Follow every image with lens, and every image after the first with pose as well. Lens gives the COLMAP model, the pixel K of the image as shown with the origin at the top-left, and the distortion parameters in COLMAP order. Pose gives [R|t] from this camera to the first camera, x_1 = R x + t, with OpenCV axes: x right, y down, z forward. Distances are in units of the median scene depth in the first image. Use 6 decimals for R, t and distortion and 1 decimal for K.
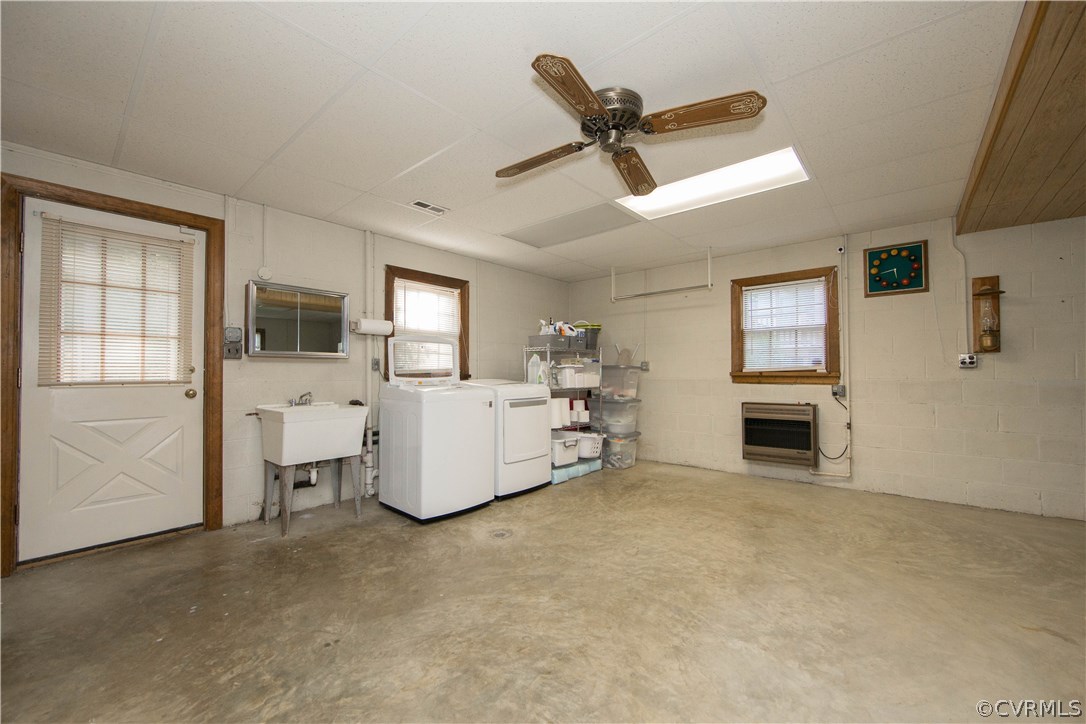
lens RADIAL K [[435.2, 0, 545.1], [0, 435.2, 365.6], [0, 0, 1]] dist [-0.011977, 0.002949]
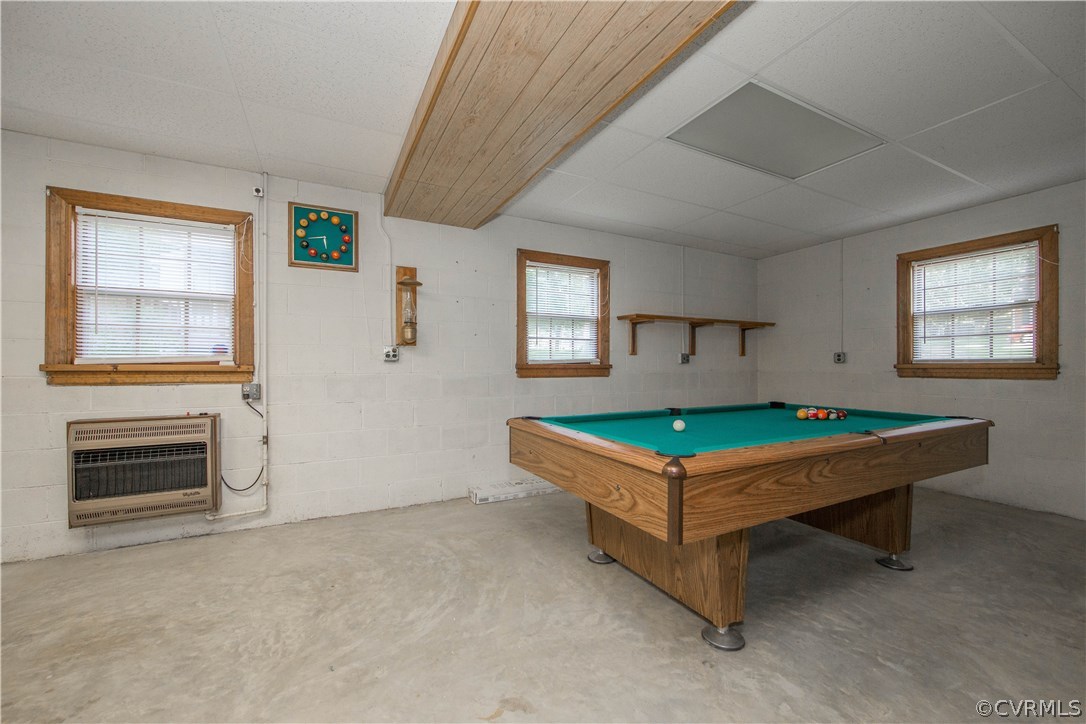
lens RADIAL K [[435.2, 0, 545.8], [0, 435.2, 366.5], [0, 0, 1]] dist [-0.011977, 0.002949]
pose [[0.389795, 0.002172, 0.920899, 0.221817], [-0.017008, 0.999844, 0.004841, 0.005866], [-0.920745, -0.017550, 0.389771, 0.294324]]
